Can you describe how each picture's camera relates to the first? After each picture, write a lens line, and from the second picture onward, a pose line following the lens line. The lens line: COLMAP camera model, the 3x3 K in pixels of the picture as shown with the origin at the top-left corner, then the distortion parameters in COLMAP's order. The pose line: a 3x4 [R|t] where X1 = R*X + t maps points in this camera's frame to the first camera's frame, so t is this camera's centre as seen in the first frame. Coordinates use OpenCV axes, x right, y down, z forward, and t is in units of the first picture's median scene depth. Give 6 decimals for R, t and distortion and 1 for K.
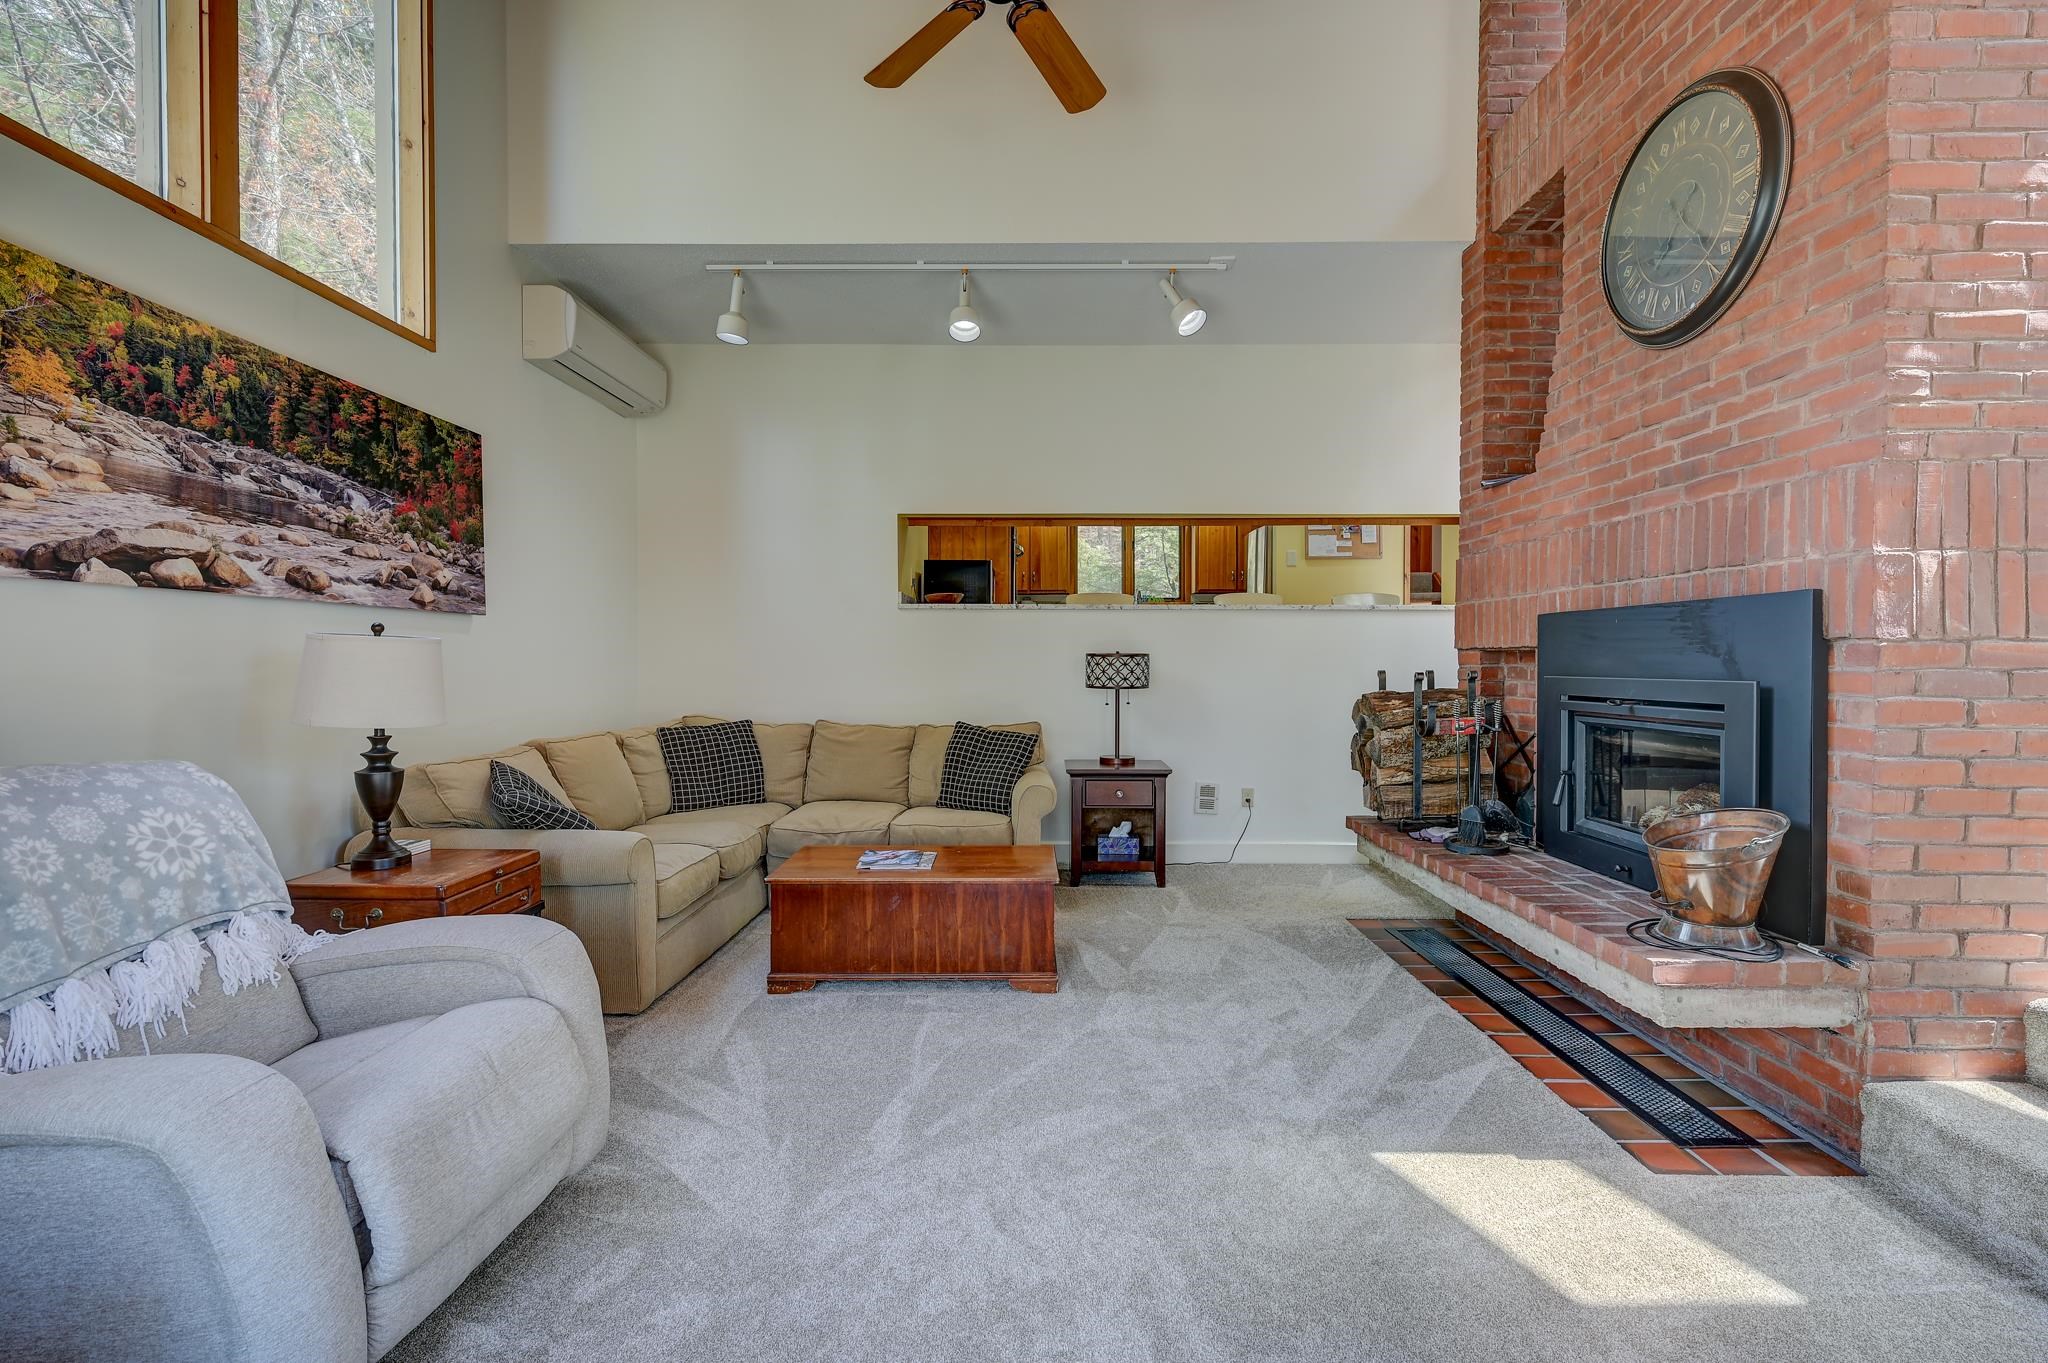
lens RADIAL K [[916.1, 0, 1028.5], [0, 916.1, 672.8], [0, 0, 1]] dist [0.002045, 0.001227]
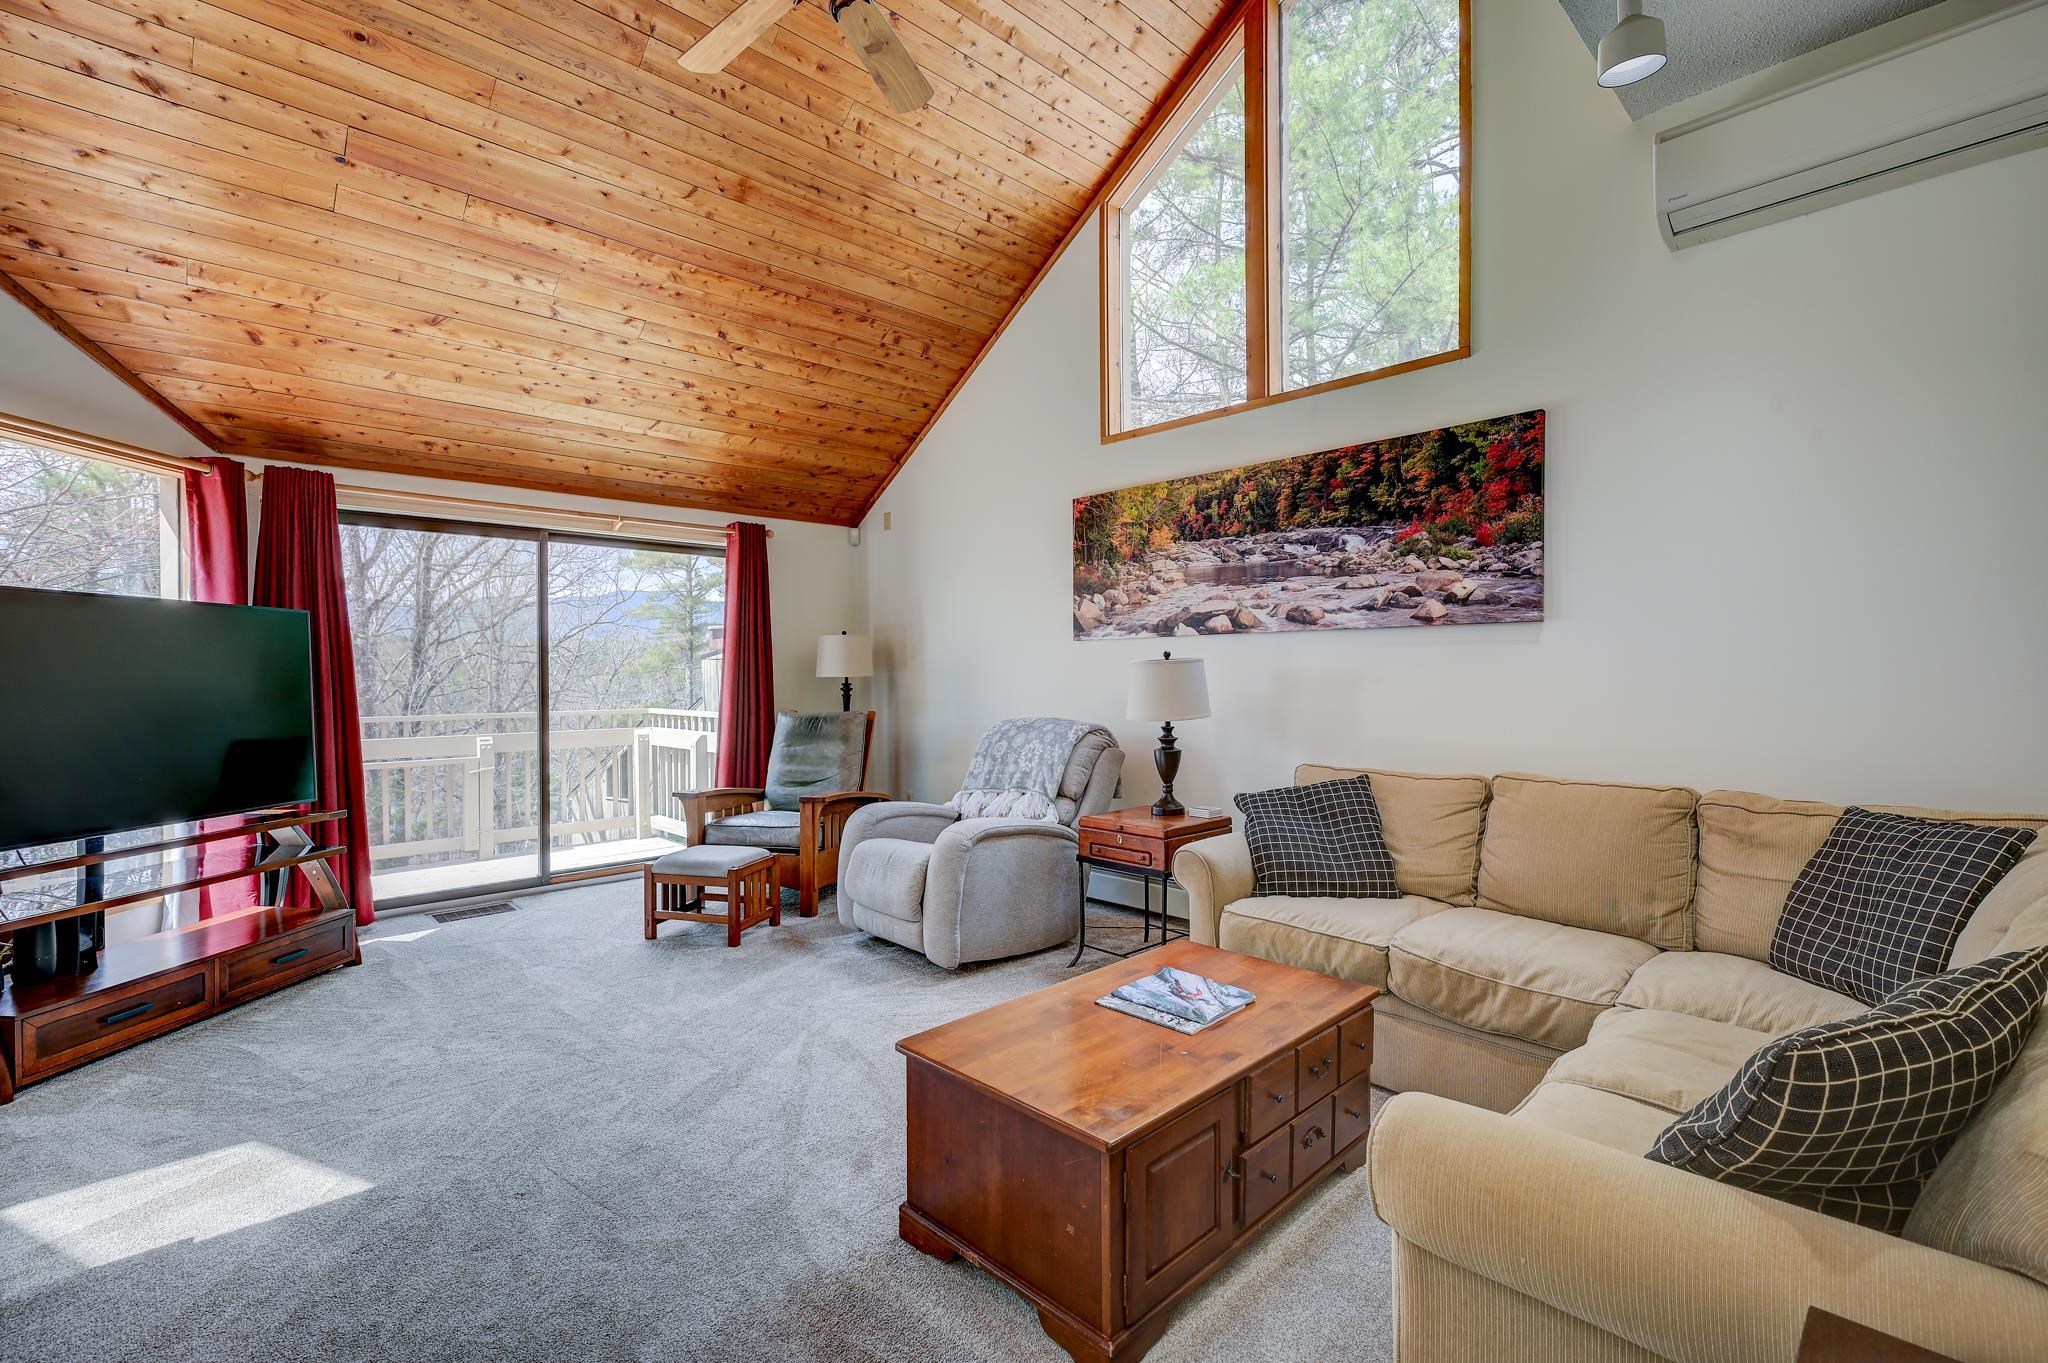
lens RADIAL K [[916.1, 0, 1026.4], [0, 916.1, 672.2], [0, 0, 1]] dist [0.002045, 0.001227]
pose [[-0.709608, 0.002668, -0.704592, 0.447372], [-0.003637, 0.999966, 0.007449, -0.026630], [0.704587, 0.007849, -0.709574, 1.662337]]
